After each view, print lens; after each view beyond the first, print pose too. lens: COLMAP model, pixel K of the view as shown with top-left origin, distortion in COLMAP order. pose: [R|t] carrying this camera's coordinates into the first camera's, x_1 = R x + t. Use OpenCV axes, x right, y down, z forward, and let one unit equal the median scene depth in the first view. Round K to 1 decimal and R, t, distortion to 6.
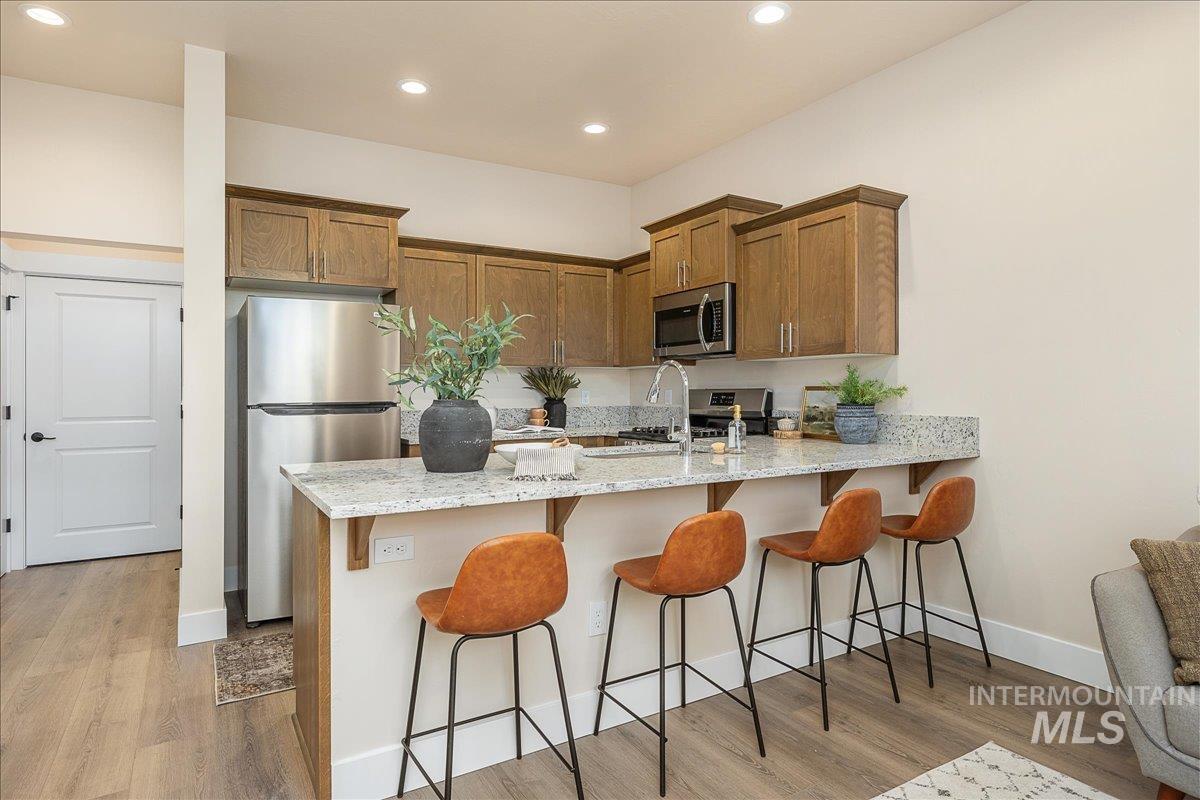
lens RADIAL K [[677.3, 0, 600.2], [0, 677.3, 389.0], [0, 0, 1]] dist [0.000383, -0.004045]
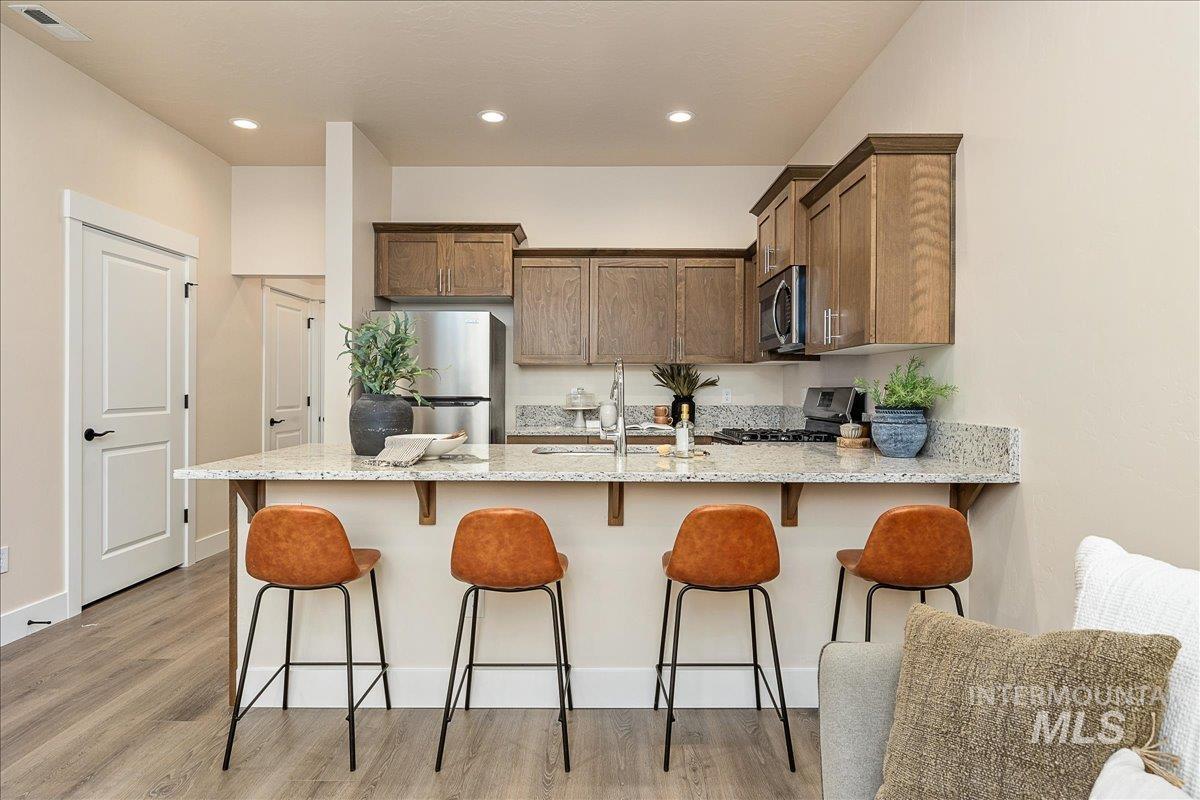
lens RADIAL K [[677.3, 0, 573.5], [0, 677.3, 390.6], [0, 0, 1]] dist [0.000383, -0.004045]
pose [[0.852236, 0.009822, -0.523065, 0.482087], [-0.006692, 0.999947, 0.007873, -0.000990], [0.523114, -0.003209, 0.852256, 0.123659]]
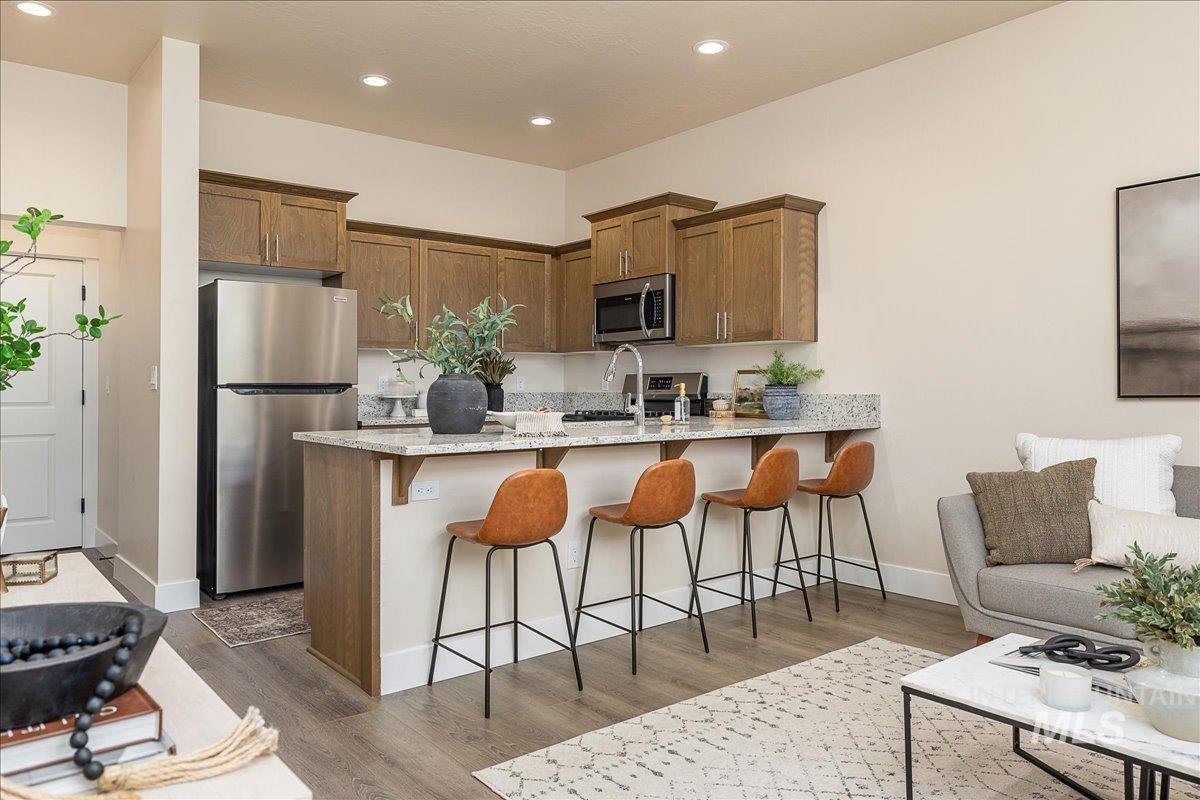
lens RADIAL K [[818.3, 0, 592.5], [0, 818.3, 397.6], [0, 0, 1]] dist [-0.005055, 0.006821]
pose [[0.992116, 0.000648, 0.125320, -0.111287], [-0.002656, 0.999871, 0.015856, 0.023182], [-0.125294, -0.016063, 0.991990, -0.329218]]
